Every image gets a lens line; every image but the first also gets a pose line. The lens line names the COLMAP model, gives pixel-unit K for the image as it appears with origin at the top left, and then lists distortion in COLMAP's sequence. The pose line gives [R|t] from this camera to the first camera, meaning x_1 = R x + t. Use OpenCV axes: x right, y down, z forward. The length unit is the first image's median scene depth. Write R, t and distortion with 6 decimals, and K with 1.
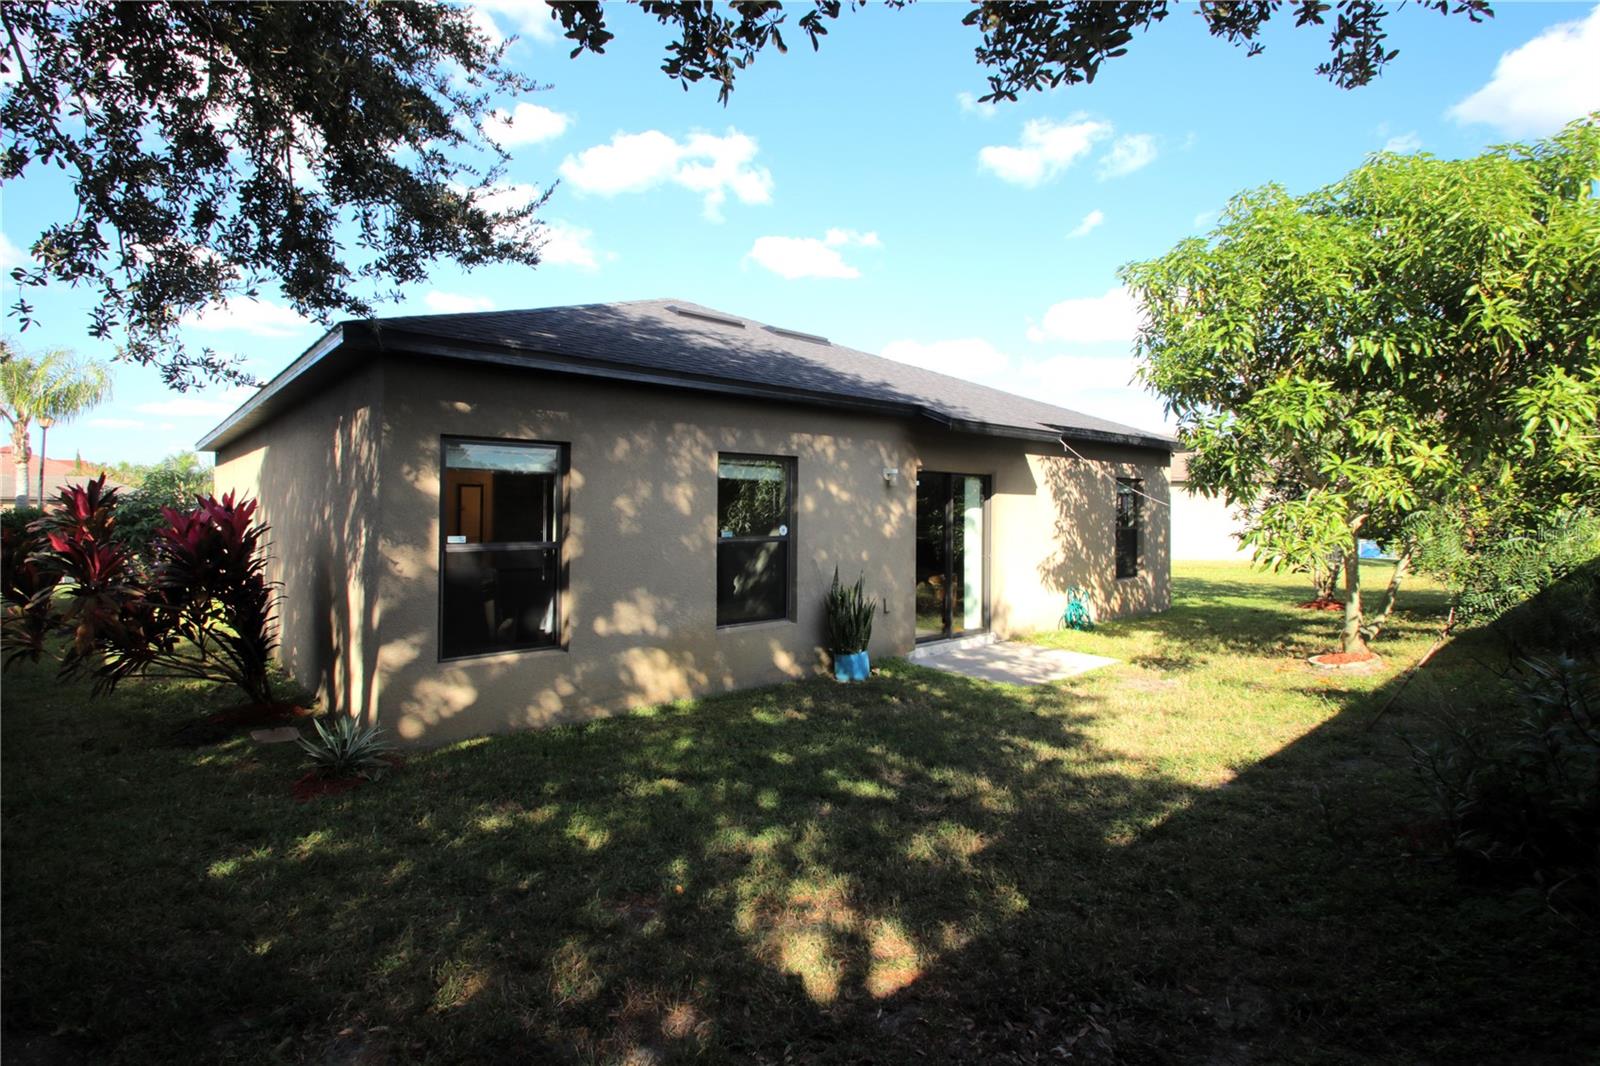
lens RADIAL K [[750.3, 0, 789.1], [0, 750.3, 499.7], [0, 0, 1]] dist [0.012541, -0.017461]
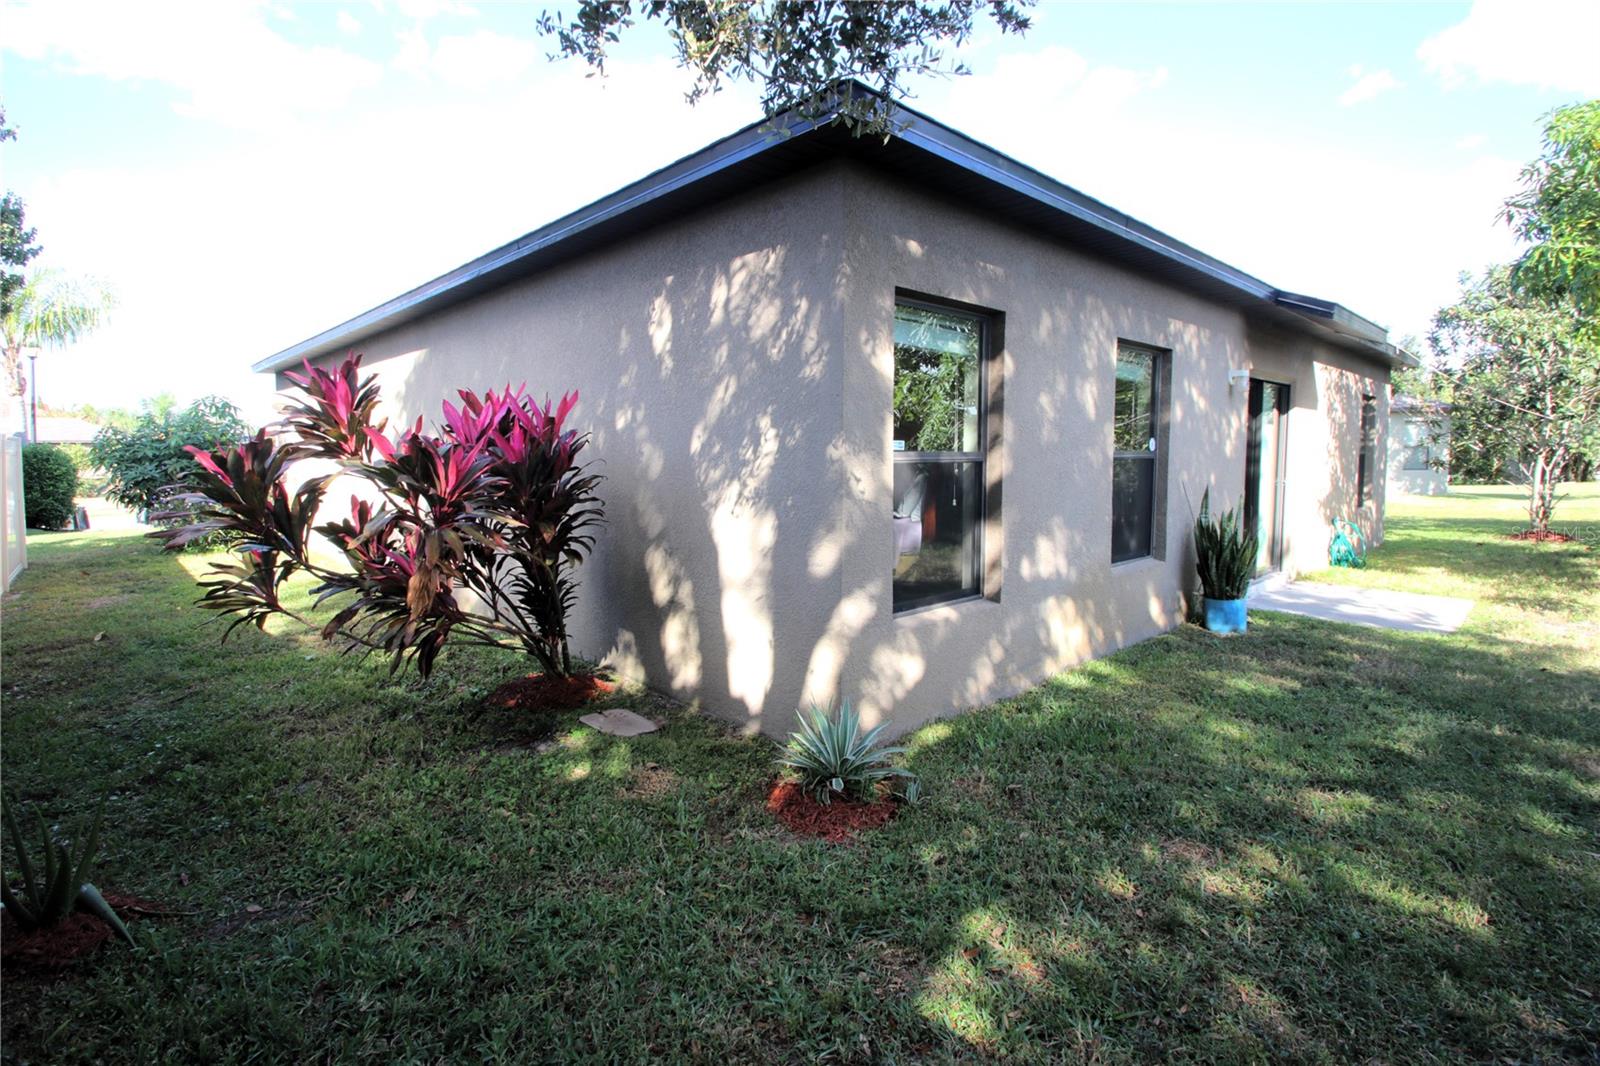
lens RADIAL K [[750.3, 0, 789.1], [0, 750.3, 499.7], [0, 0, 1]] dist [0.012541, -0.017461]
pose [[0.999375, -0.008727, 0.034245, -0.494311], [0.006124, 0.997135, 0.075397, 0.043348], [-0.034805, -0.075140, 0.996565, 0.272094]]
